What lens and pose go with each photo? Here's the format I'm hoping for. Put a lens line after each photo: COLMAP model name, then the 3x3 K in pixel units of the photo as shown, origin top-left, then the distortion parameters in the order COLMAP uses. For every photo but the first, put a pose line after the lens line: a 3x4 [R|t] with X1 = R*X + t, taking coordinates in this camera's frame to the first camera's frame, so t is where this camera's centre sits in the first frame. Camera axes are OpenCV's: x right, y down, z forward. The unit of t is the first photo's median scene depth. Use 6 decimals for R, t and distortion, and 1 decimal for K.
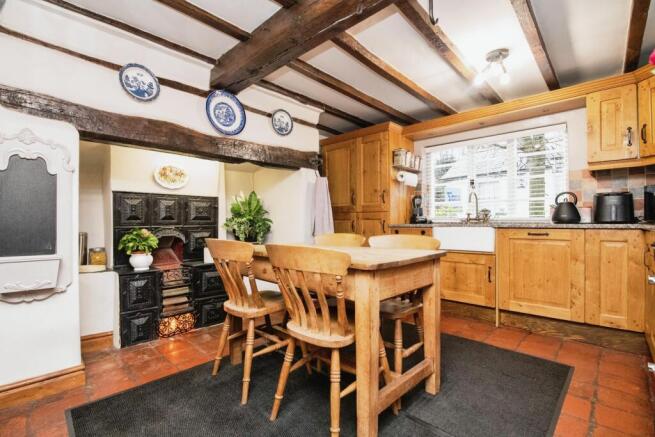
lens RADIAL K [[313.0, 0, 326.3], [0, 313.0, 222.2], [0, 0, 1]] dist [-0.001874, -0.000754]
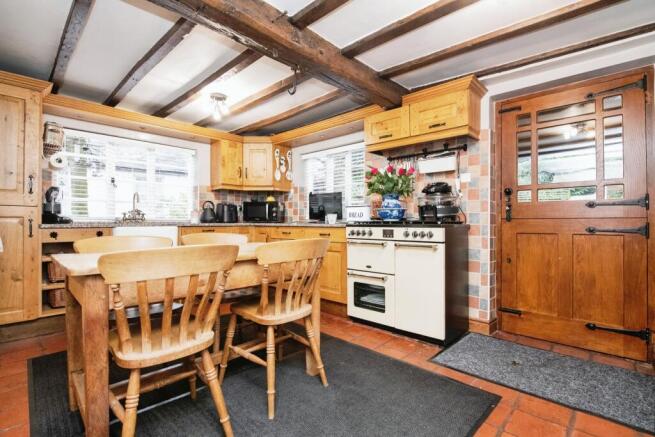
lens RADIAL K [[313.0, 0, 326.3], [0, 313.0, 222.2], [0, 0, 1]] dist [-0.001874, -0.000754]
pose [[-0.002074, 0.001872, 0.999996, -0.604296], [0.001104, 0.999998, -0.001870, 0.003762], [-0.999997, 0.001100, -0.002076, 0.421755]]
